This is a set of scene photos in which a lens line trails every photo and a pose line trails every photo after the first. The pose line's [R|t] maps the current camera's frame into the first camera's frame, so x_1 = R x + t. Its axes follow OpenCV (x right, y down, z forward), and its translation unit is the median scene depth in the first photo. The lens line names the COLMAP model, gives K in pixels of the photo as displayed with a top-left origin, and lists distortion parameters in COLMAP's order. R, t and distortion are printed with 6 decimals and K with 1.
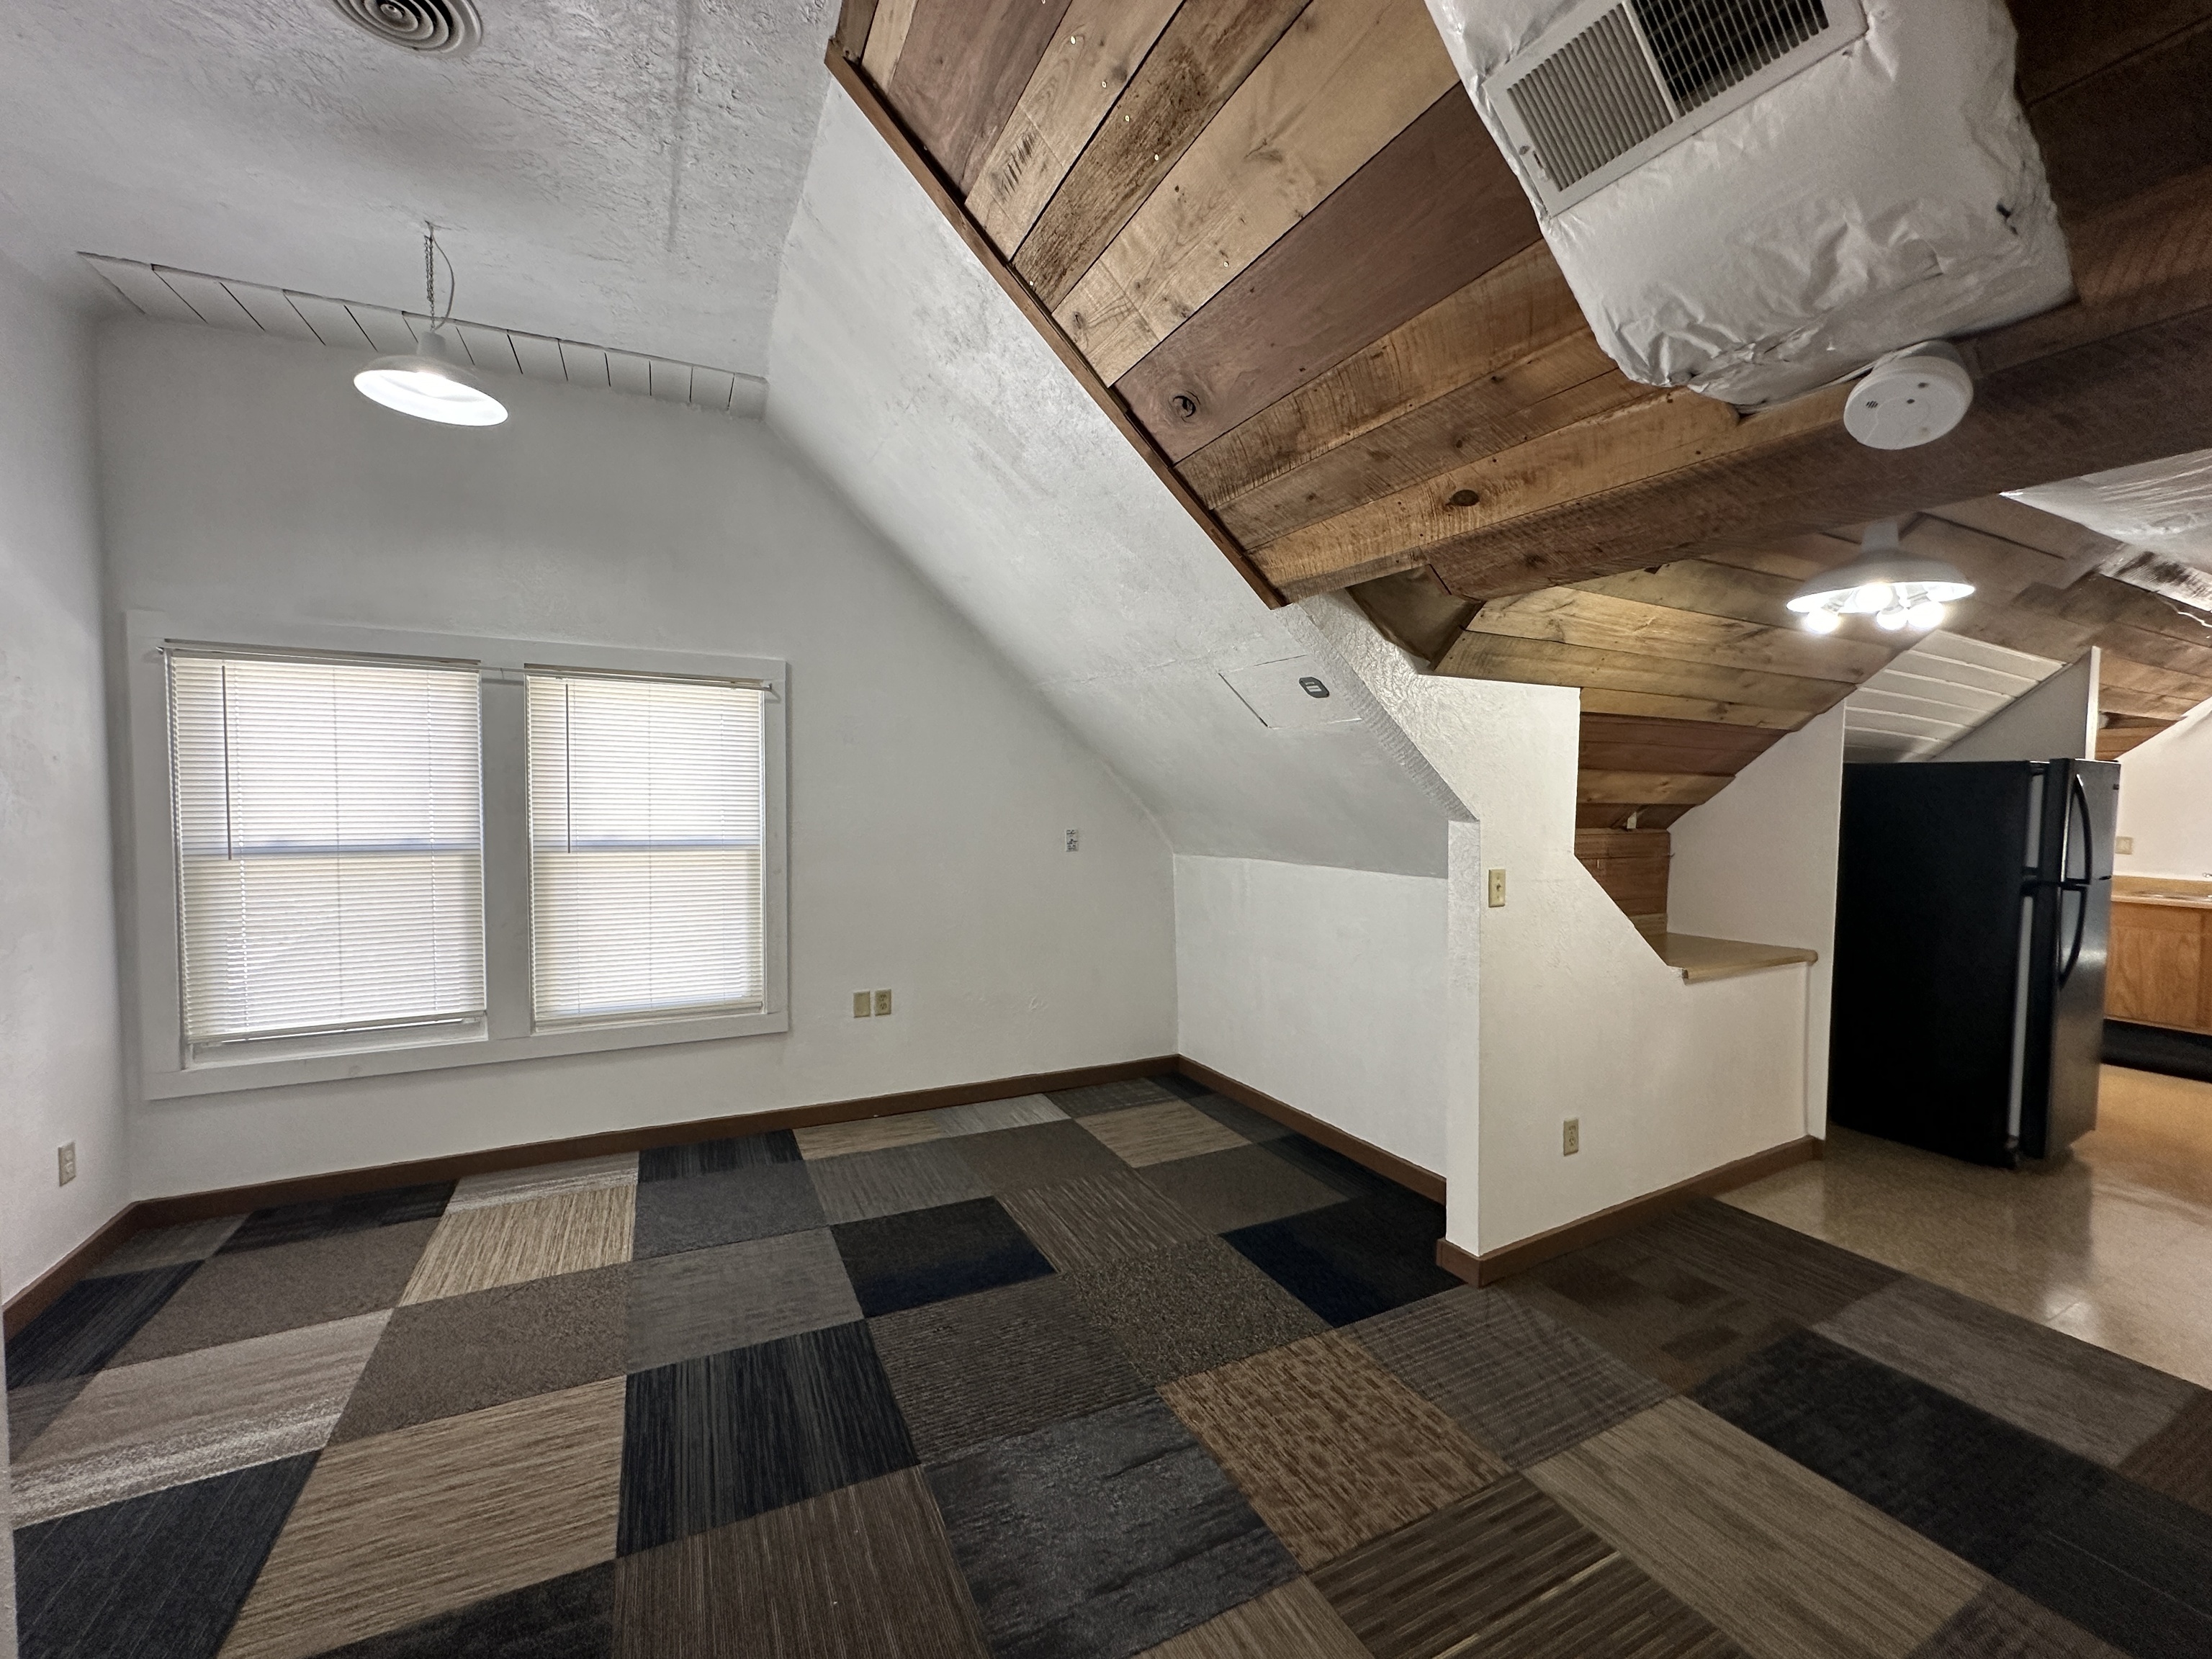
lens RADIAL K [[883.8, 0, 1105.8], [0, 883.8, 829.9], [0, 0, 1]] dist [-0.003032, 0.001236]
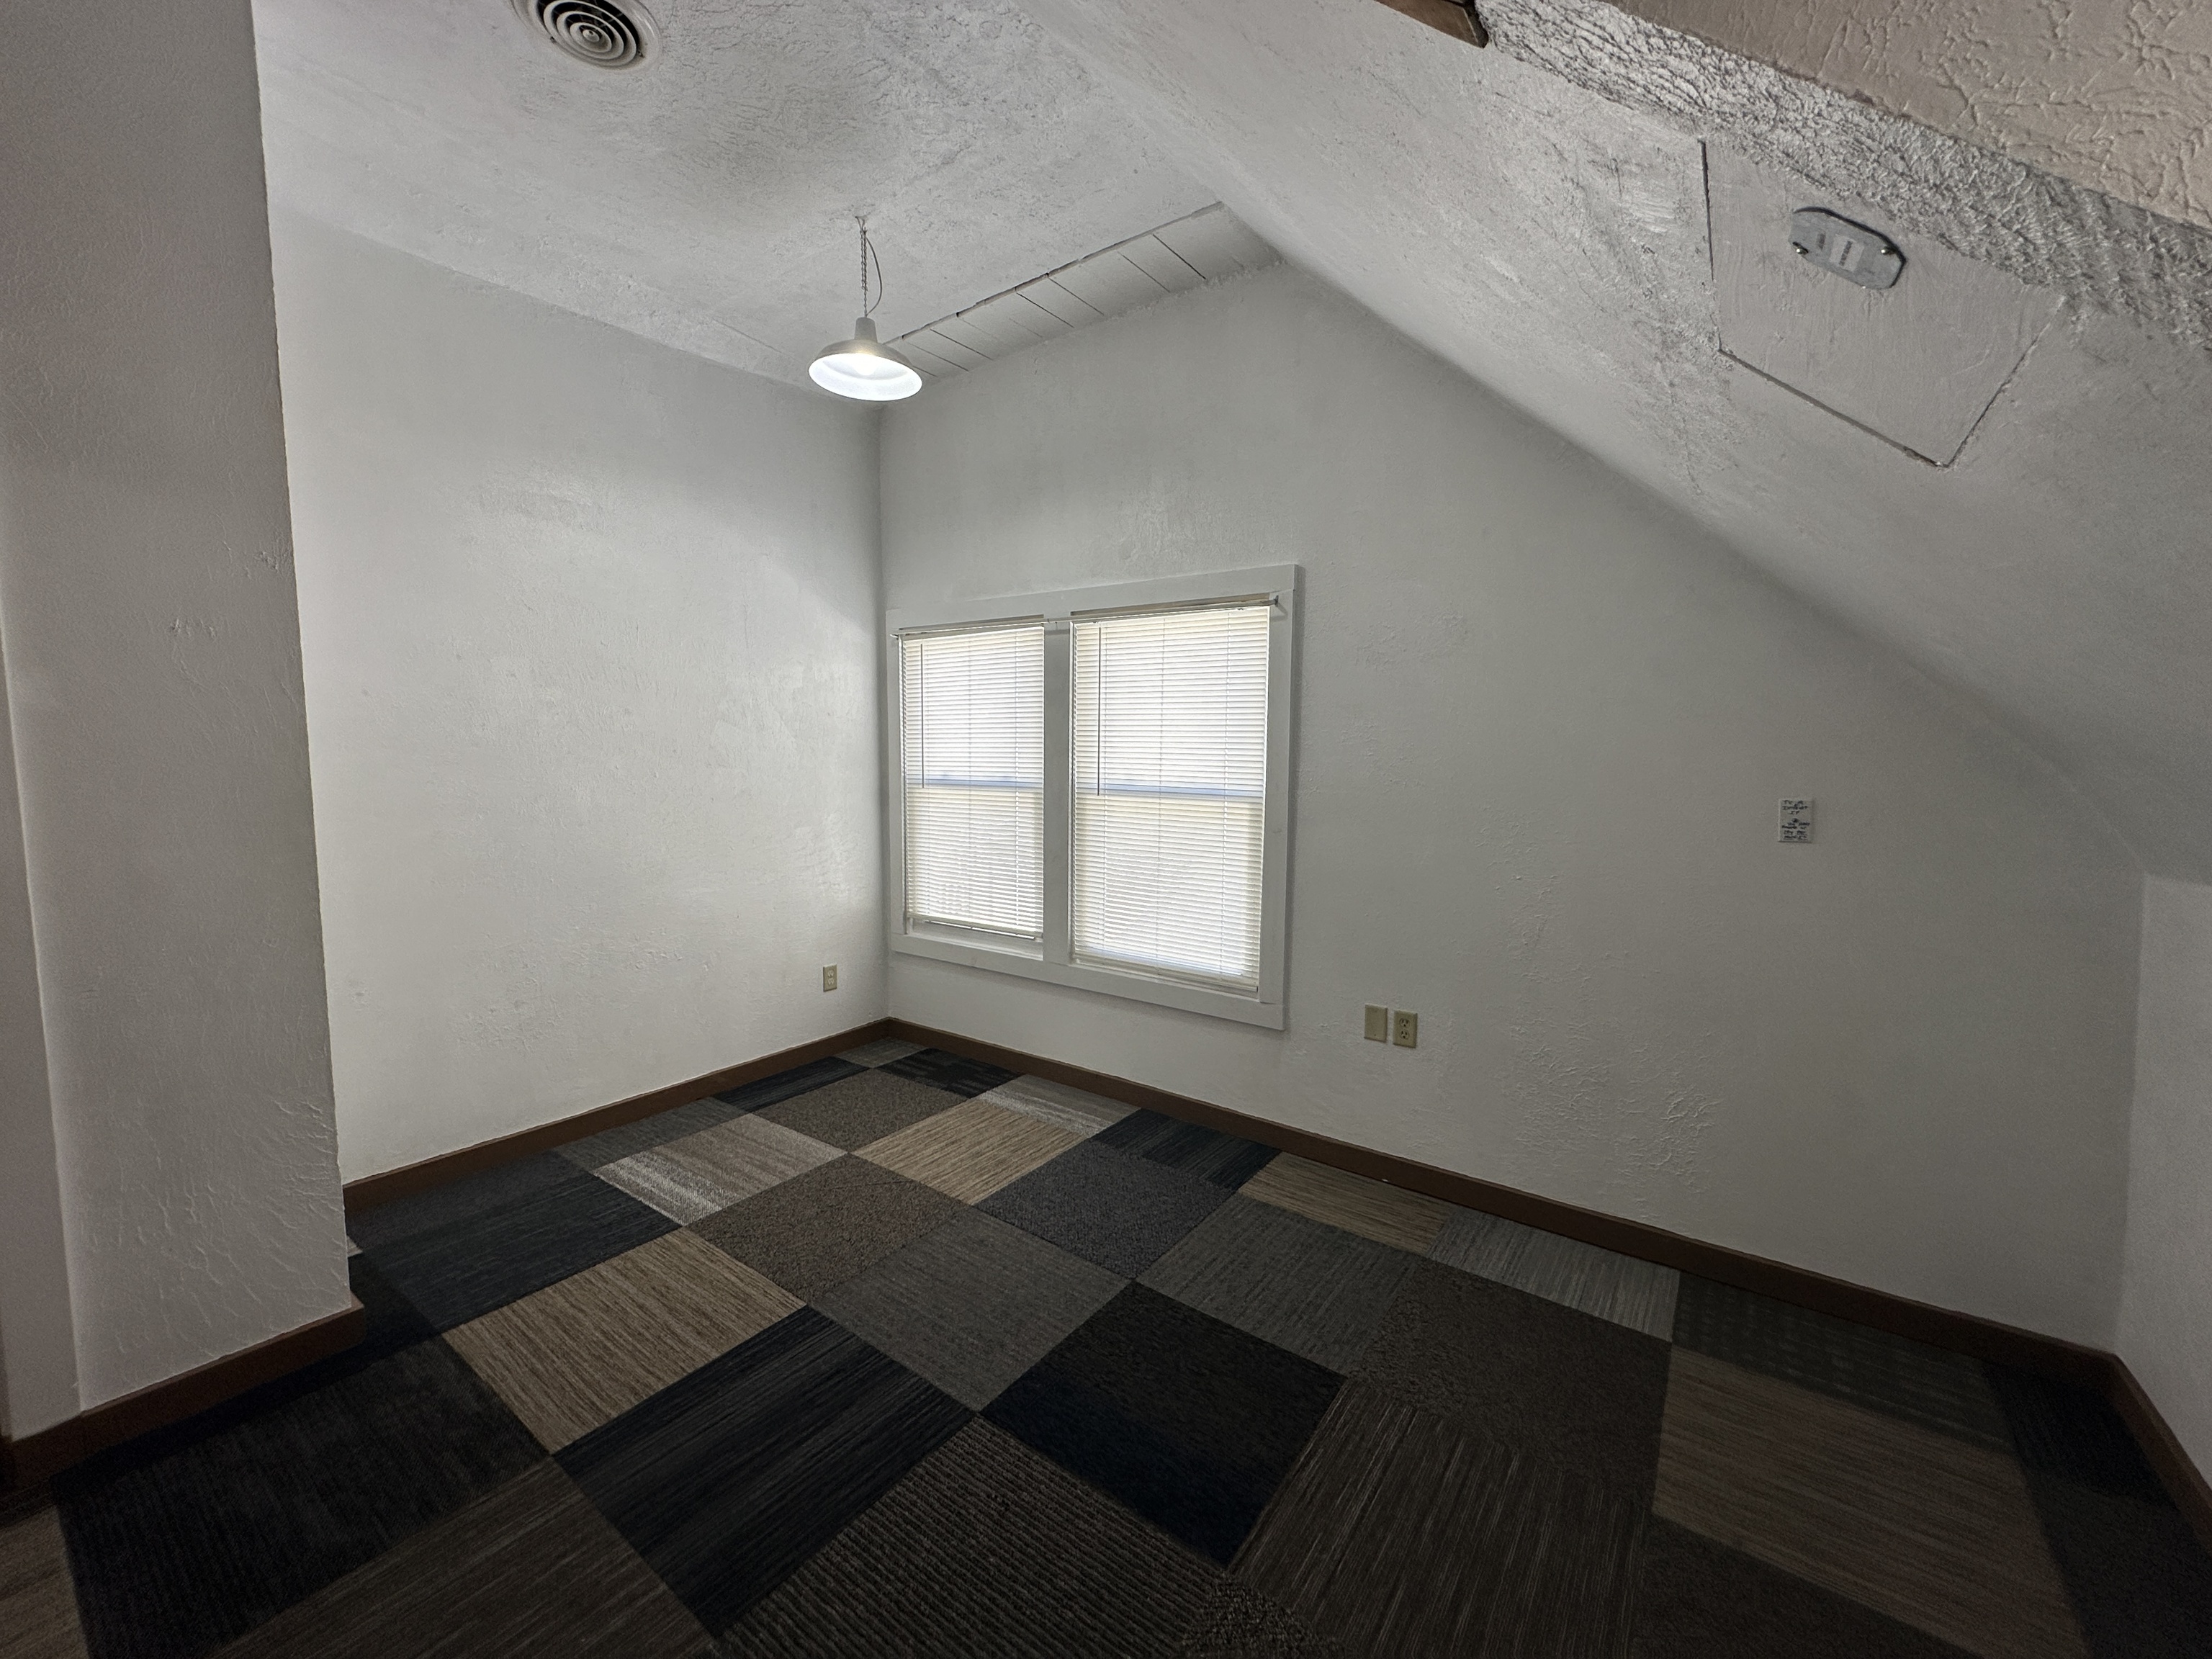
lens RADIAL K [[883.8, 0, 1105.4], [0, 883.8, 832.0], [0, 0, 1]] dist [-0.003032, 0.001236]
pose [[0.458761, 0.076048, -0.885300, 0.313898], [-0.042149, 0.997072, 0.063807, 0.002915], [0.887560, 0.008042, 0.460623, 0.570217]]
